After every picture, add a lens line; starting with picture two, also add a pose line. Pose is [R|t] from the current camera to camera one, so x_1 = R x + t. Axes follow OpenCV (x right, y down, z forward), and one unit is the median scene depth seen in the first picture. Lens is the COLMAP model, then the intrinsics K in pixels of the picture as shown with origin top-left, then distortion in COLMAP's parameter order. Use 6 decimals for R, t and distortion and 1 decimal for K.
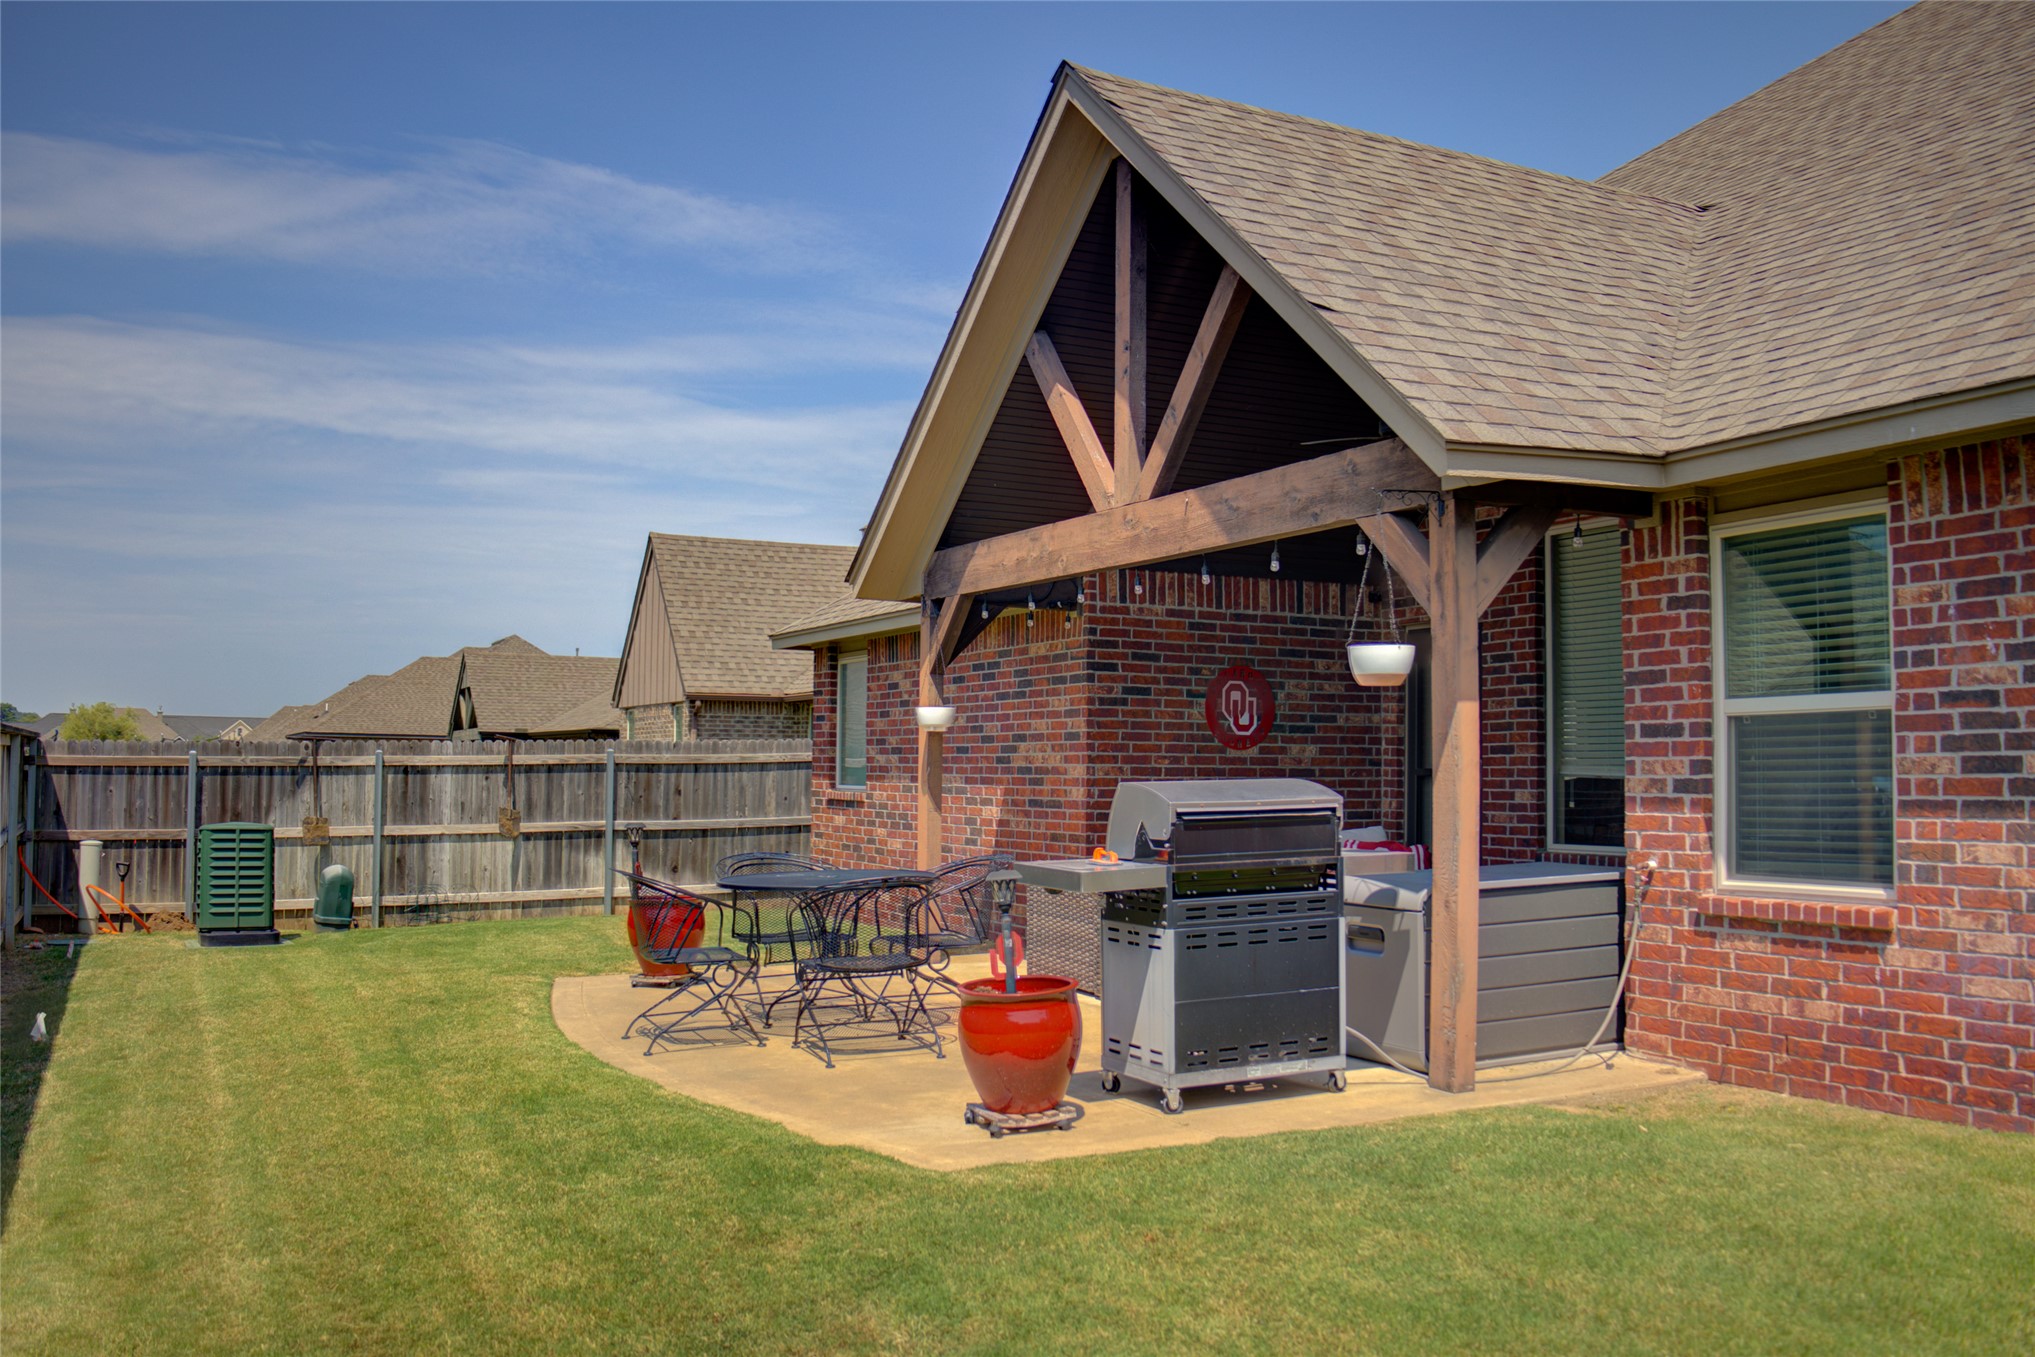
lens RADIAL K [[1774.0, 0, 1026.1], [0, 1774.0, 691.9], [0, 0, 1]] dist [-0.008413, 0.288196]
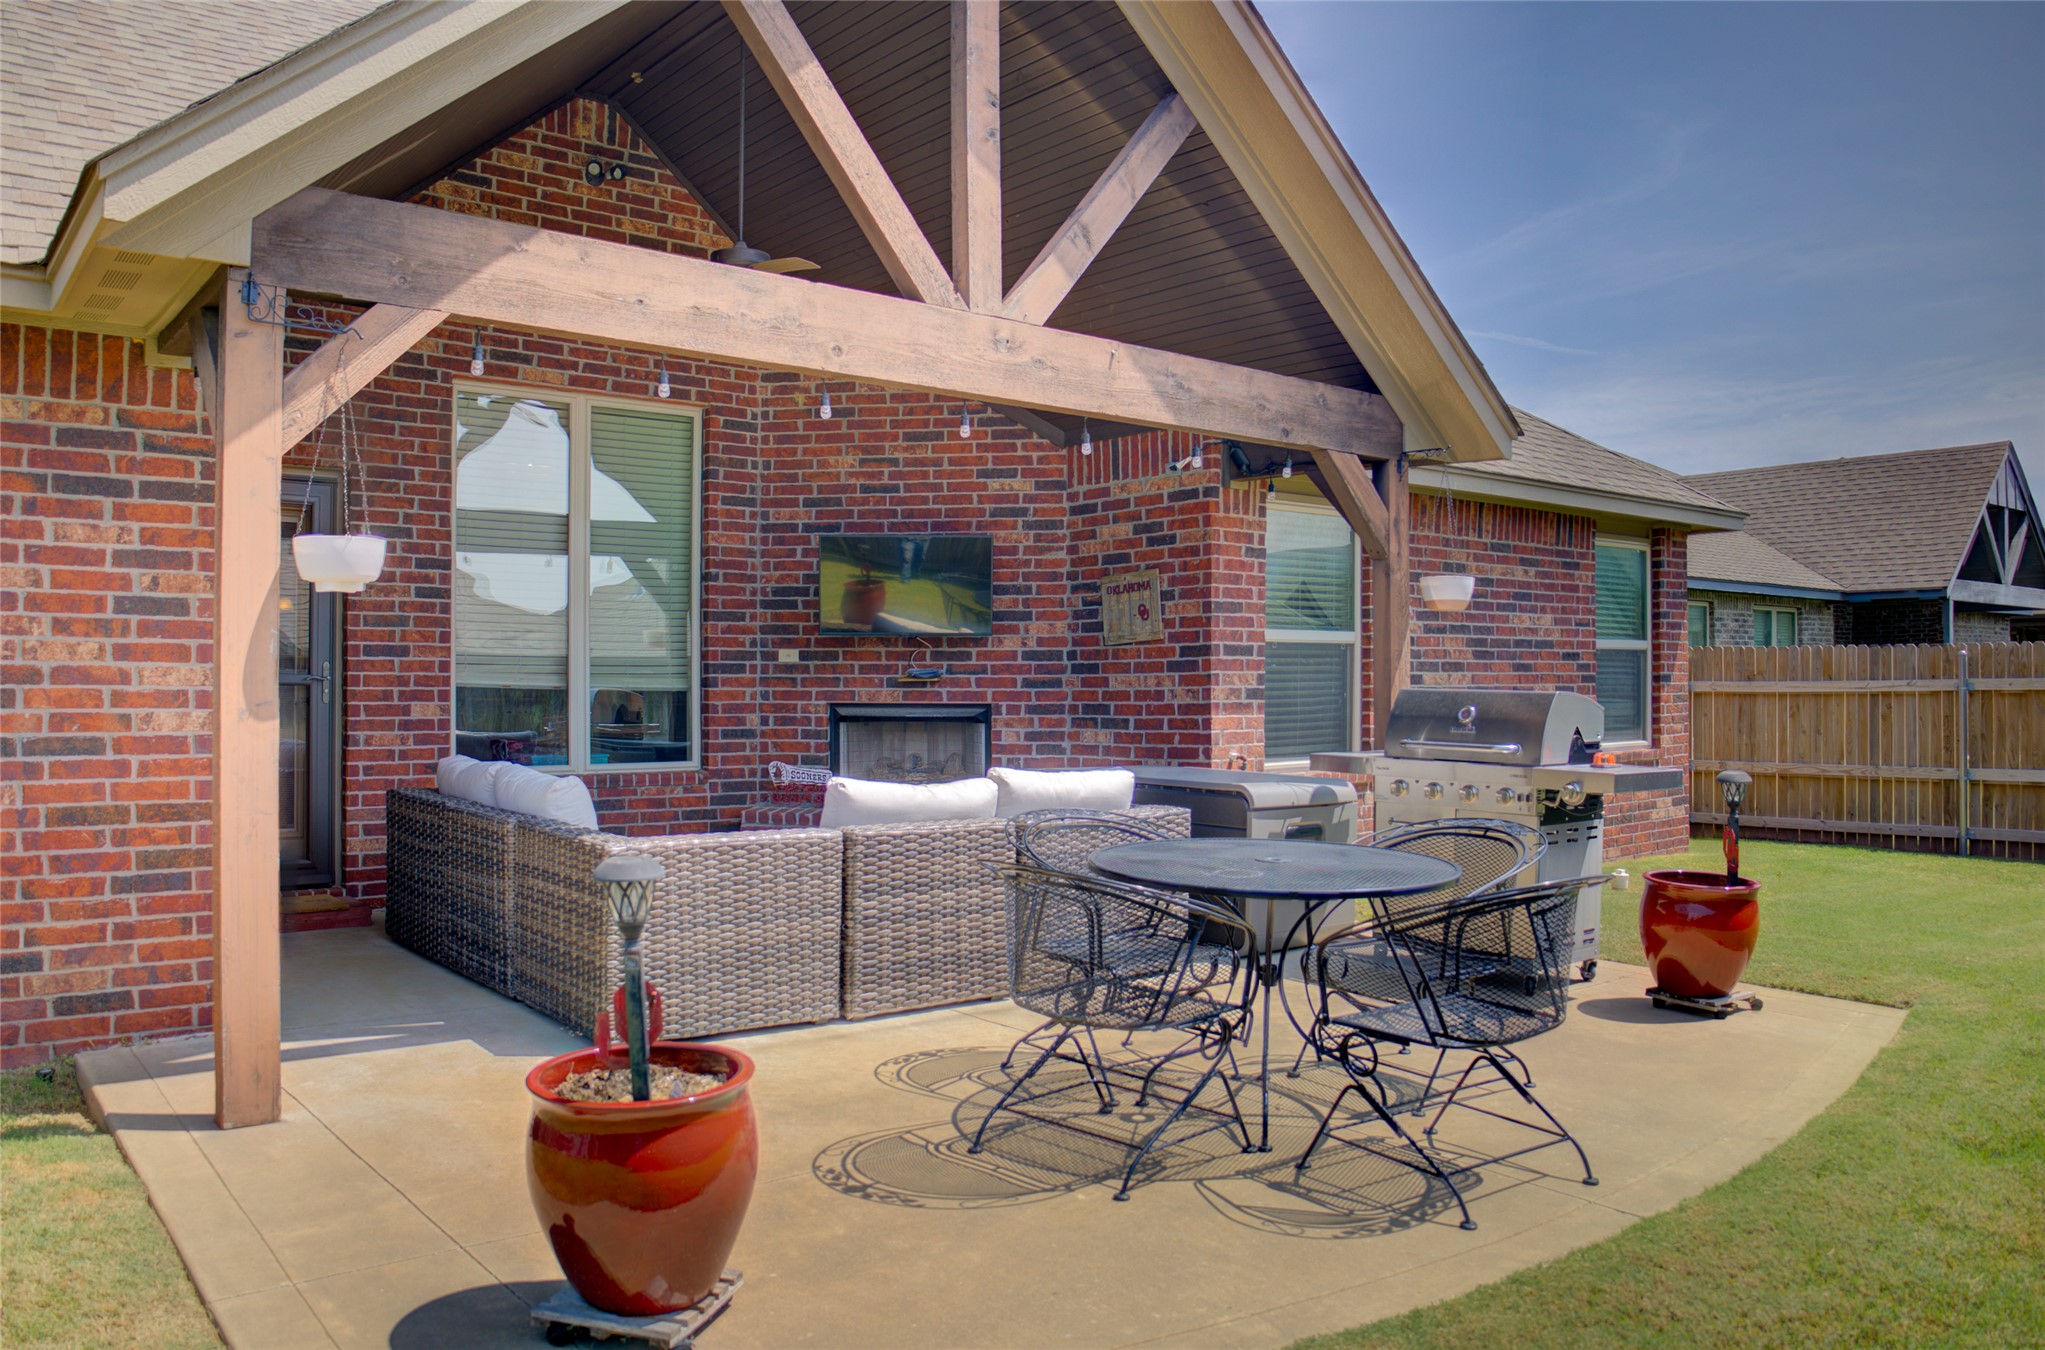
lens RADIAL K [[1609.0, 0, 991.4], [0, 1609.0, 690.4], [0, 0, 1]] dist [-0.127100, 0.103371]
pose [[-0.195314, -0.005304, 0.980726, -0.729254], [-0.050011, 0.998738, -0.004558, 0.063440], [-0.979465, -0.049937, -0.195332, 1.400110]]
